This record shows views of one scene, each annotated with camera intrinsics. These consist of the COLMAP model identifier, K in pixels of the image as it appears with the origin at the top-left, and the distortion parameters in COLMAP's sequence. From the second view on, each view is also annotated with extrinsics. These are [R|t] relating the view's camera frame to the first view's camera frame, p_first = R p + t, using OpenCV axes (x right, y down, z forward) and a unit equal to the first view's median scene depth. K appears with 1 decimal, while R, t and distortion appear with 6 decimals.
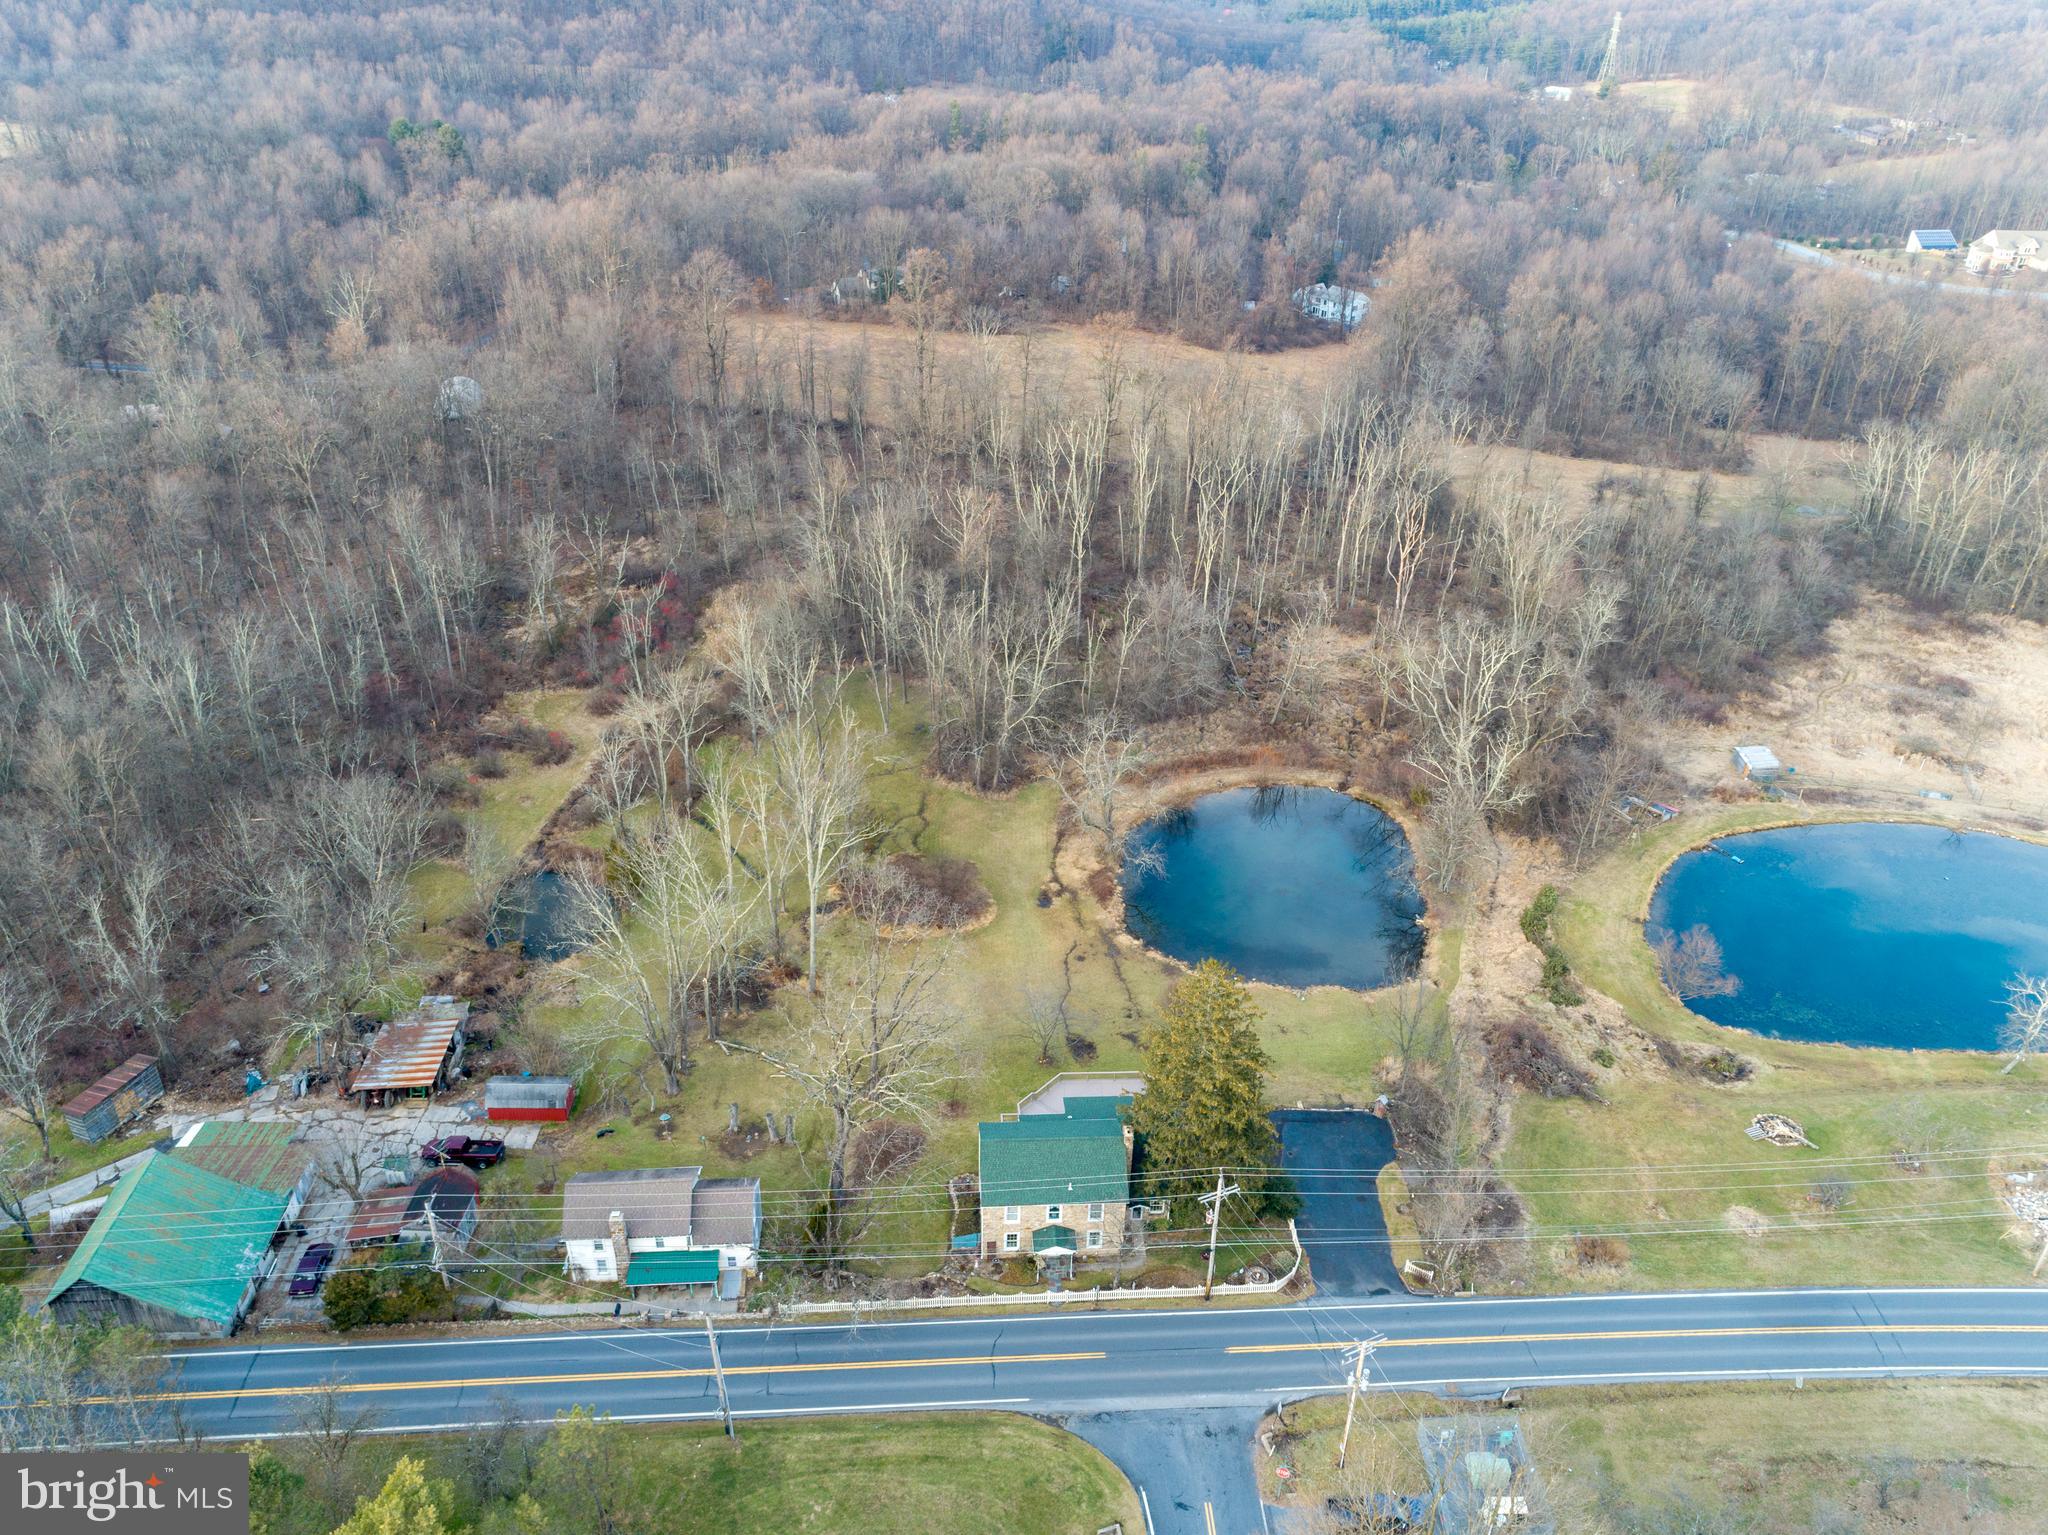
lens RADIAL K [[1533.7, 0, 1023.0], [0, 1533.7, 765.4], [0, 0, 1]] dist [0.020164, 0.010758]
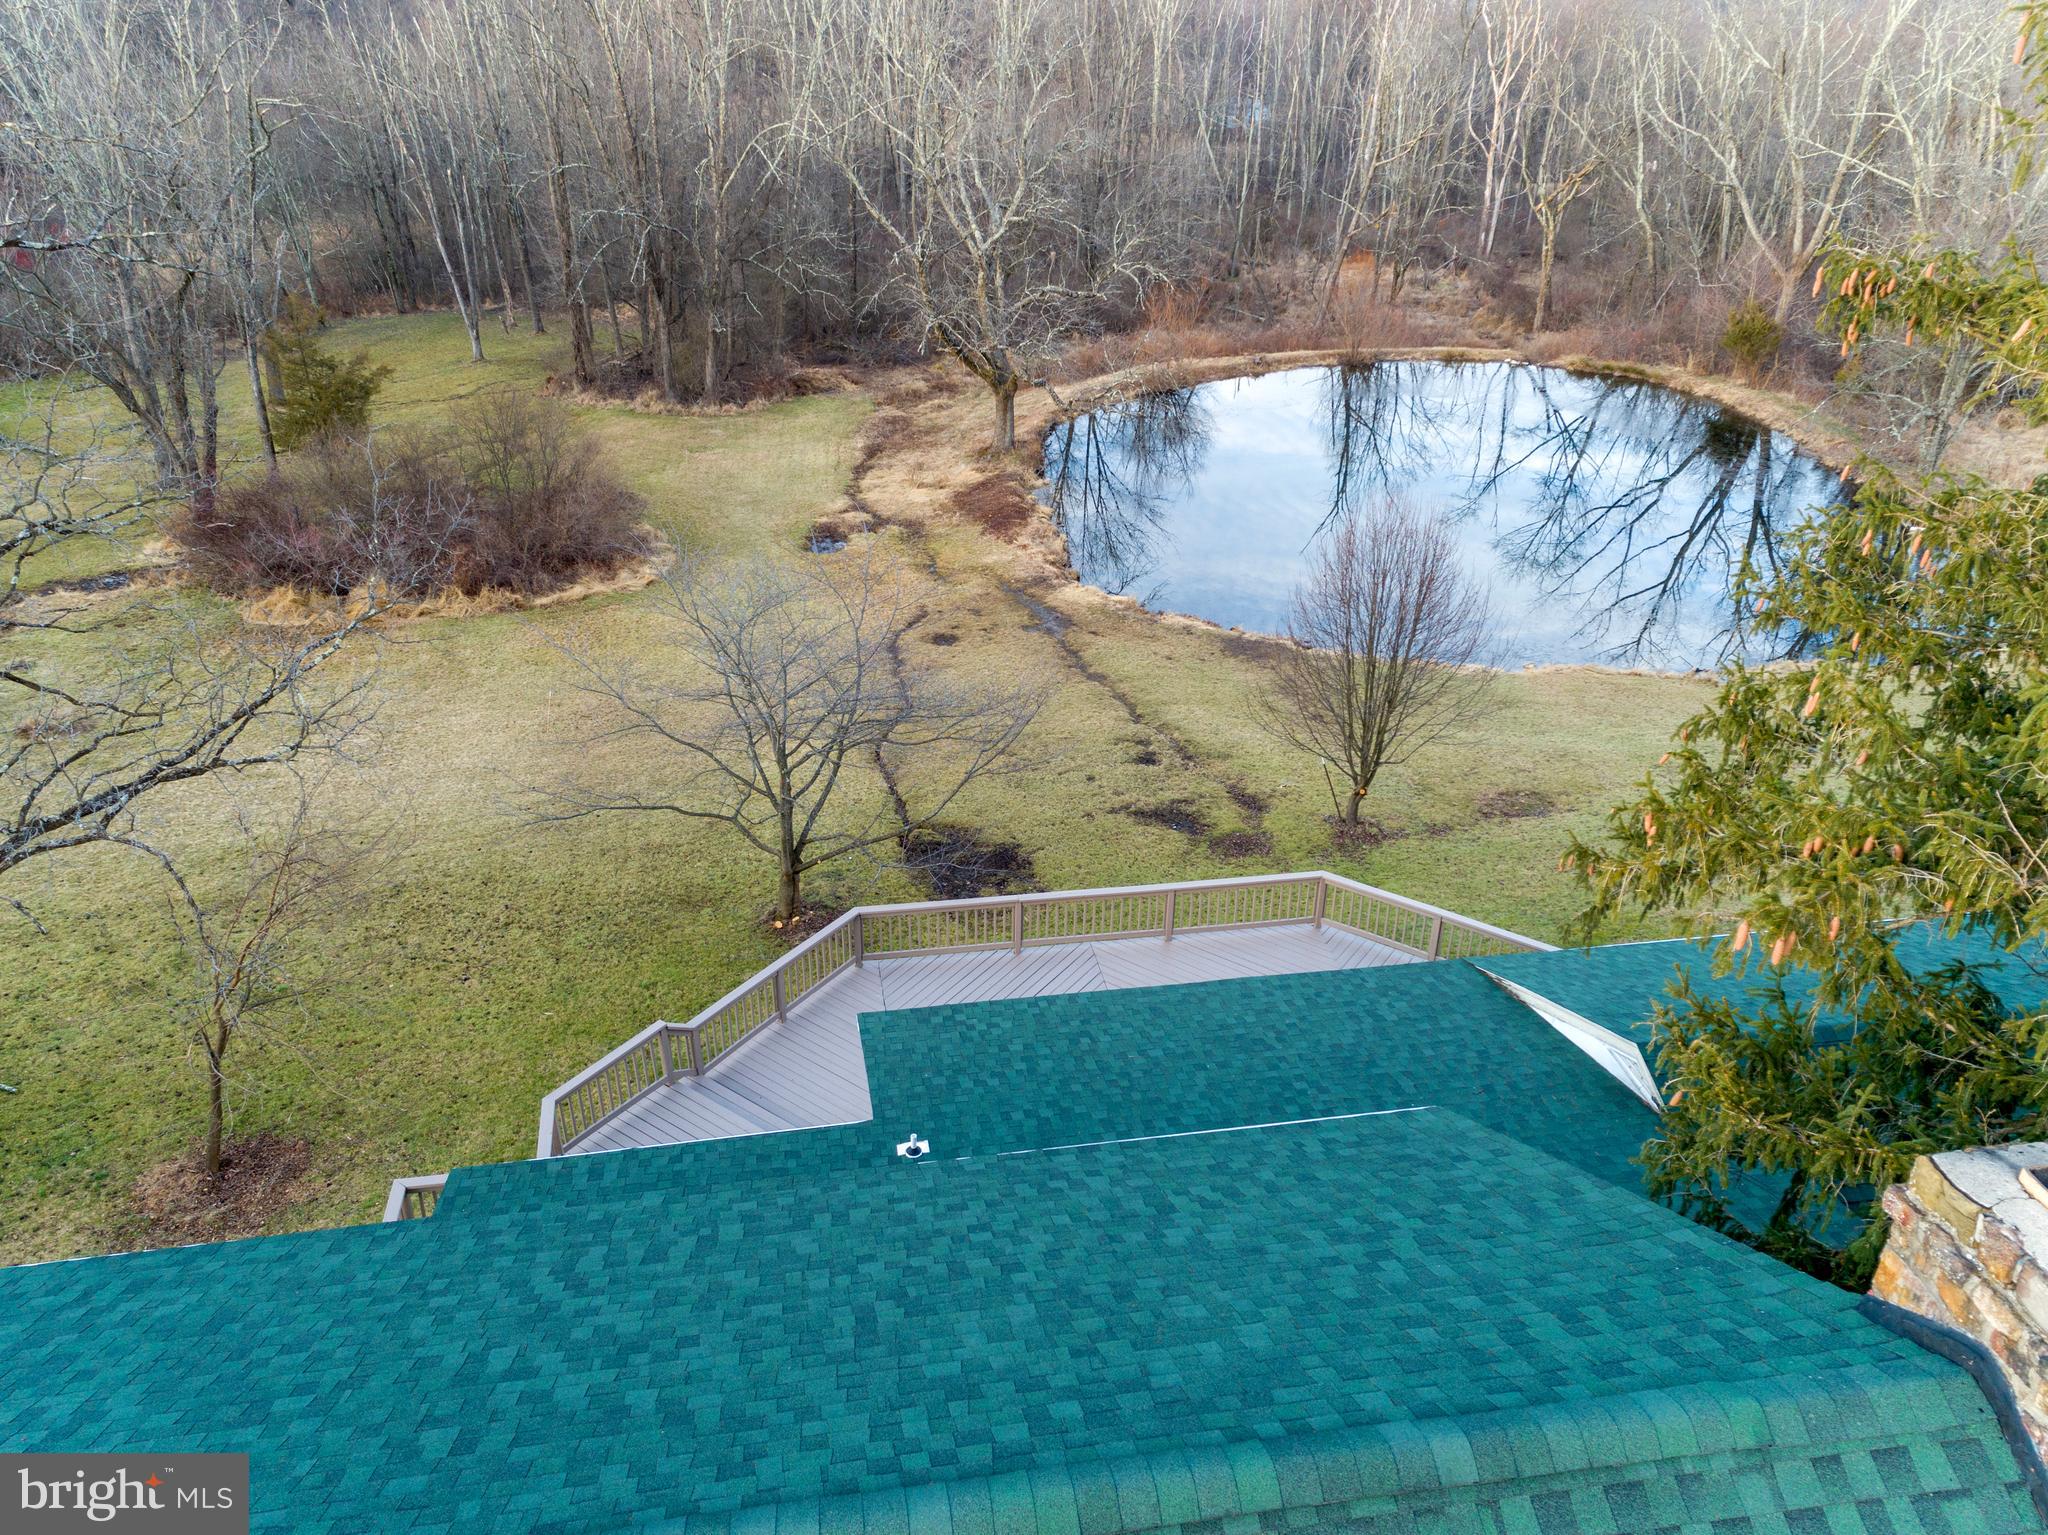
lens RADIAL K [[1533.7, 0, 1023.0], [0, 1533.7, 765.4], [0, 0, 1]] dist [0.020164, 0.010758]
pose [[0.993786, -0.059546, 0.094041, 0.029145], [0.064384, 0.996708, -0.049273, 0.203220], [-0.090797, 0.055021, 0.994348, 0.869345]]
